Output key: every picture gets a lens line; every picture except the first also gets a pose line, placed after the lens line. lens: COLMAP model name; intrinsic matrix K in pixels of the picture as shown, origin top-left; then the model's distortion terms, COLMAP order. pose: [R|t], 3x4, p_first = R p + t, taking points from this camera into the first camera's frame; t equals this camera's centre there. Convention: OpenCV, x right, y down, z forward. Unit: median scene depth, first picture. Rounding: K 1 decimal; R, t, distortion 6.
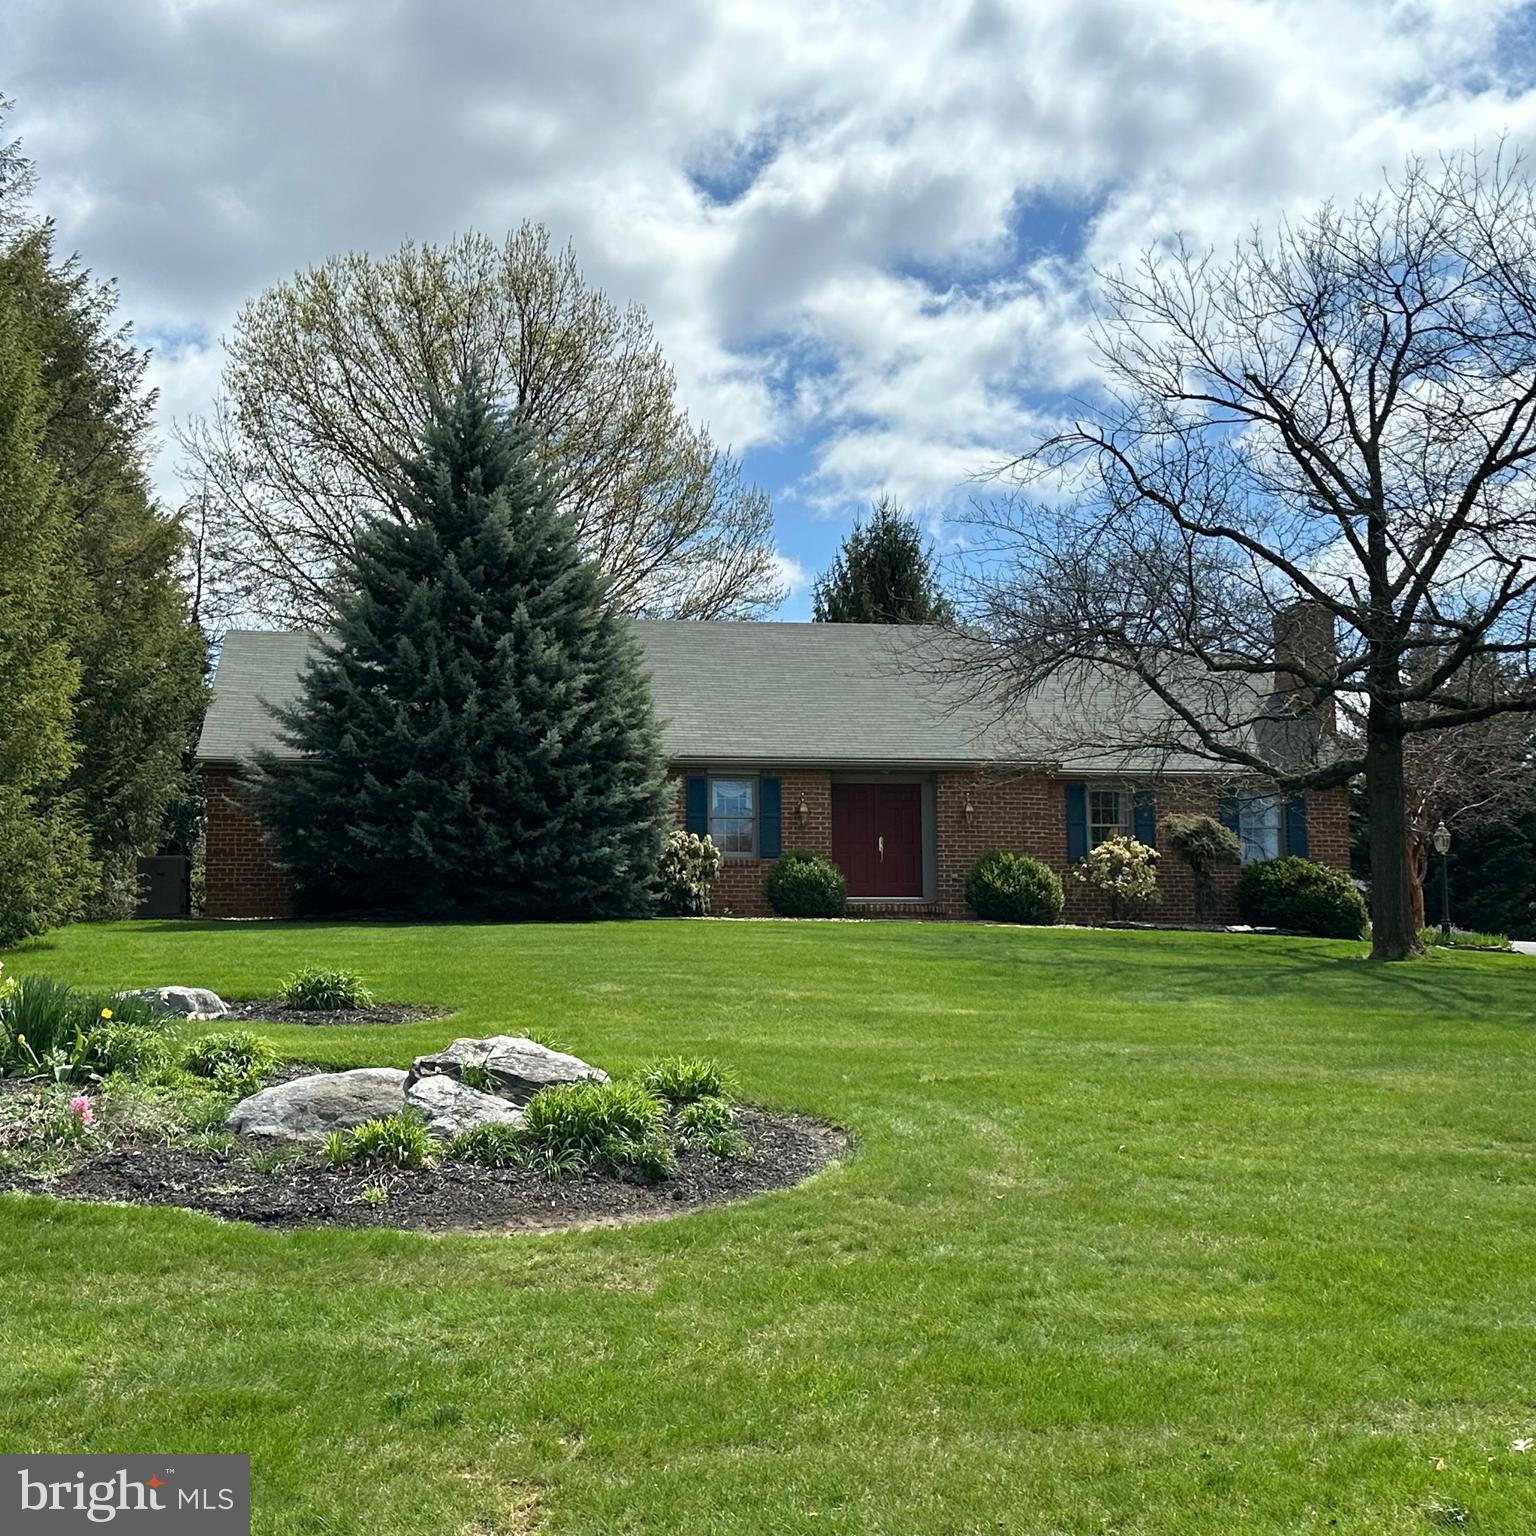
lens RADIAL K [[2104.0, 0, 768.0], [0, 2104.0, 768.0], [0, 0, 1]] dist [0.267592, -0.685992]
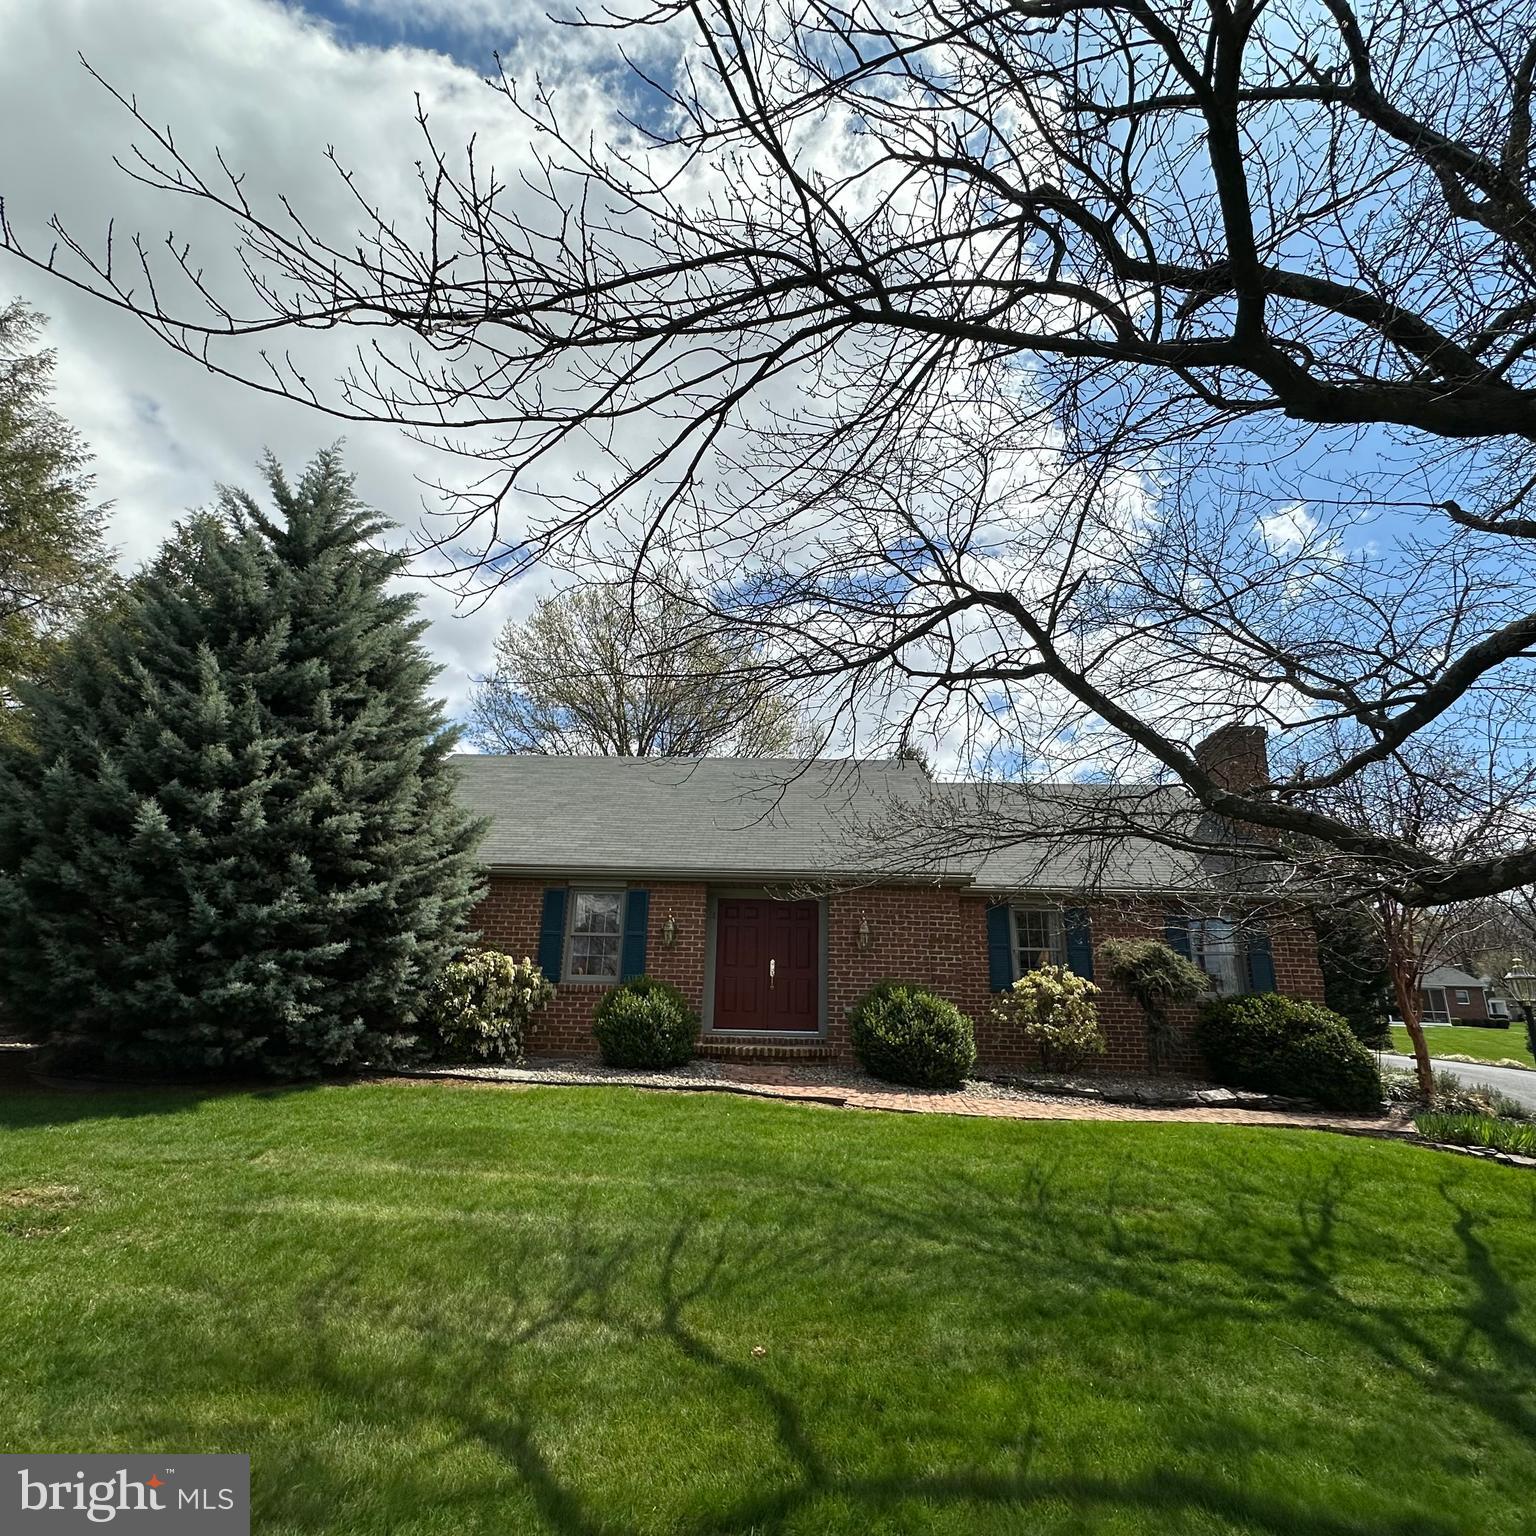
lens RADIAL K [[816.5, 0, 768.0], [0, 816.5, 768.0], [0, 0, 1]] dist [0.001384, -0.000819]
pose [[0.982738, -0.021360, -0.183768, 0.127320], [-0.009436, 0.986233, -0.165094, 0.010658], [0.184765, 0.163978, 0.969006, 0.706907]]
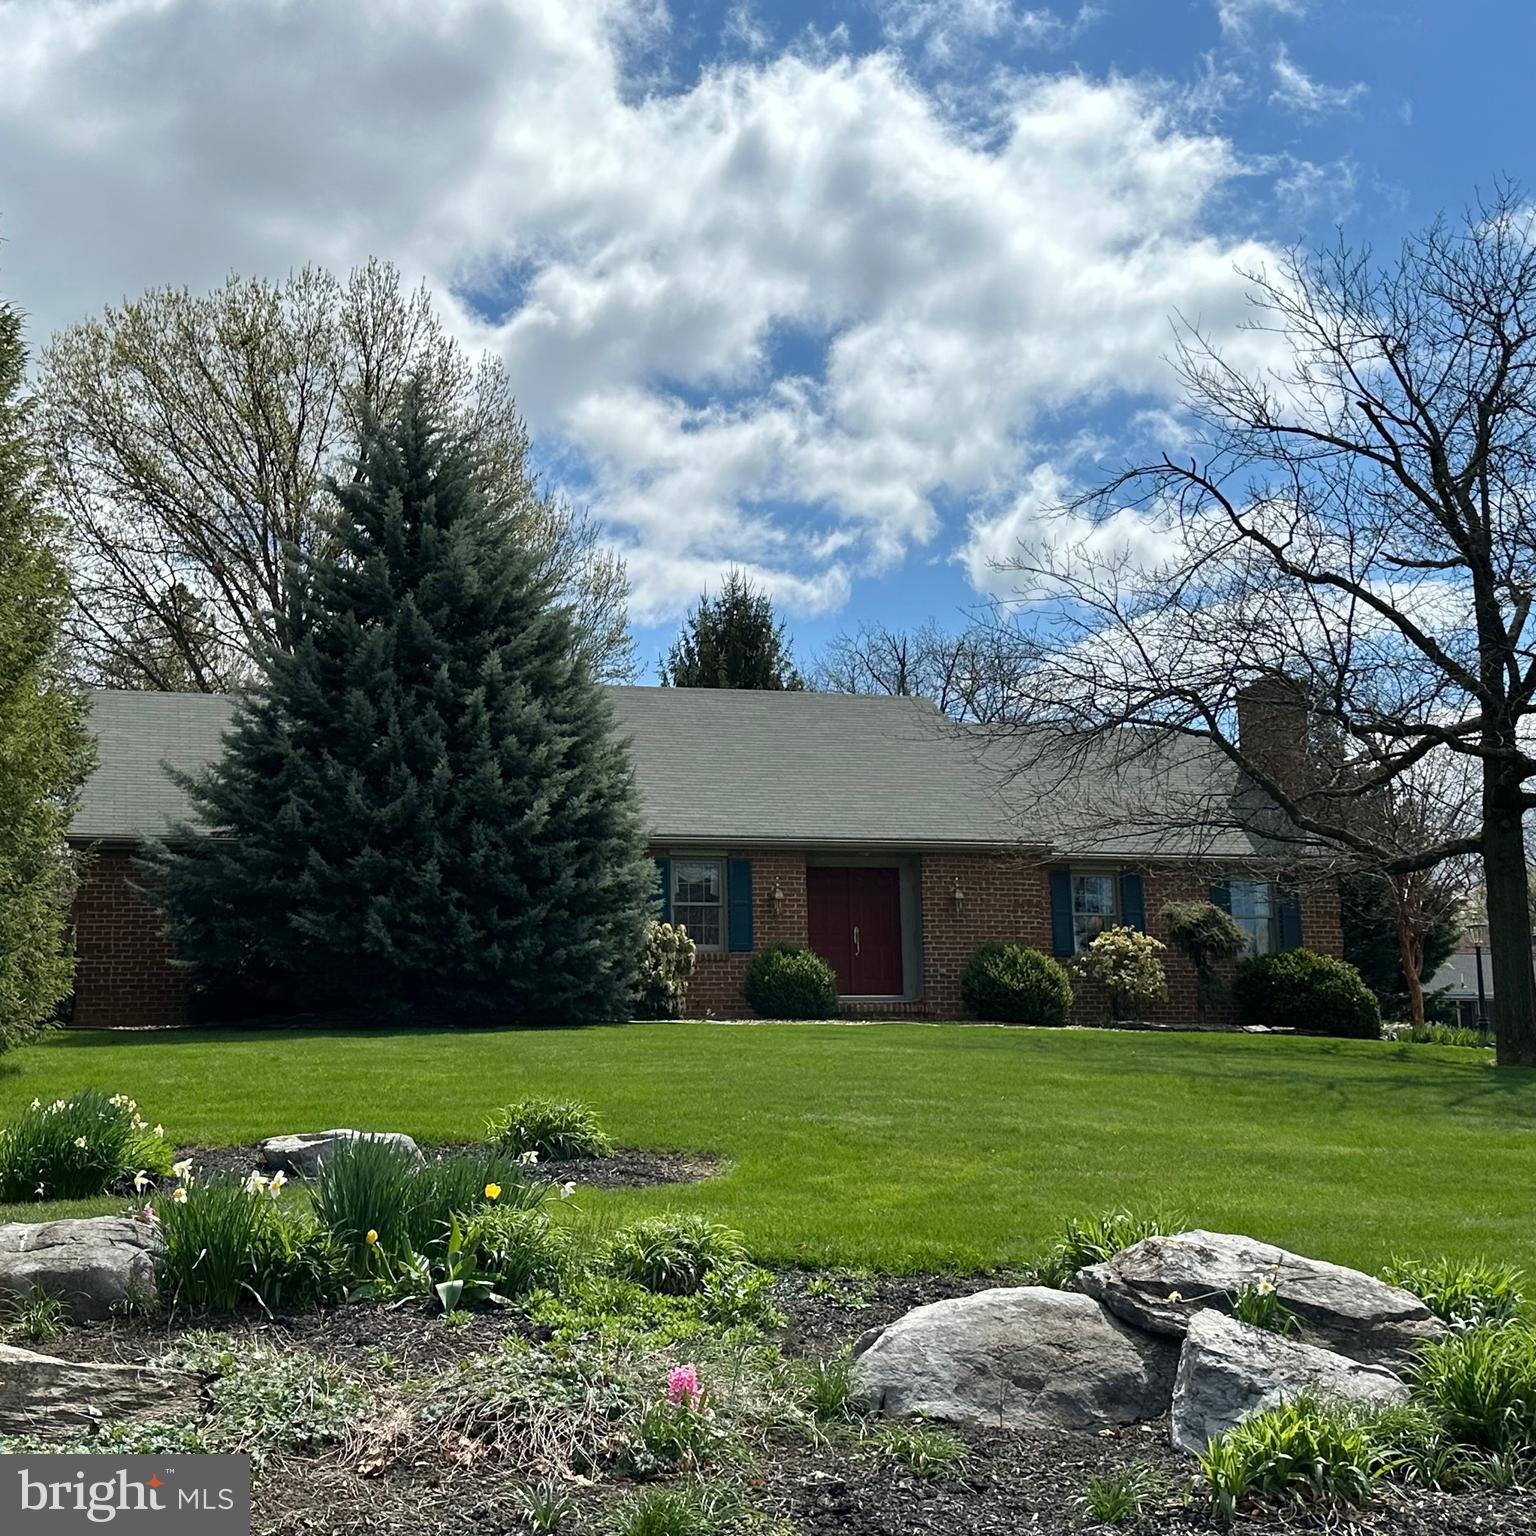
lens RADIAL K [[2104.0, 0, 768.0], [0, 2104.0, 768.0], [0, 0, 1]] dist [0.267592, -0.685992]
pose [[0.991006, 0.007841, 0.133586, -0.111966], [-0.001753, 0.998957, -0.045632, 0.006940], [-0.133804, 0.044987, 0.989986, 0.132256]]
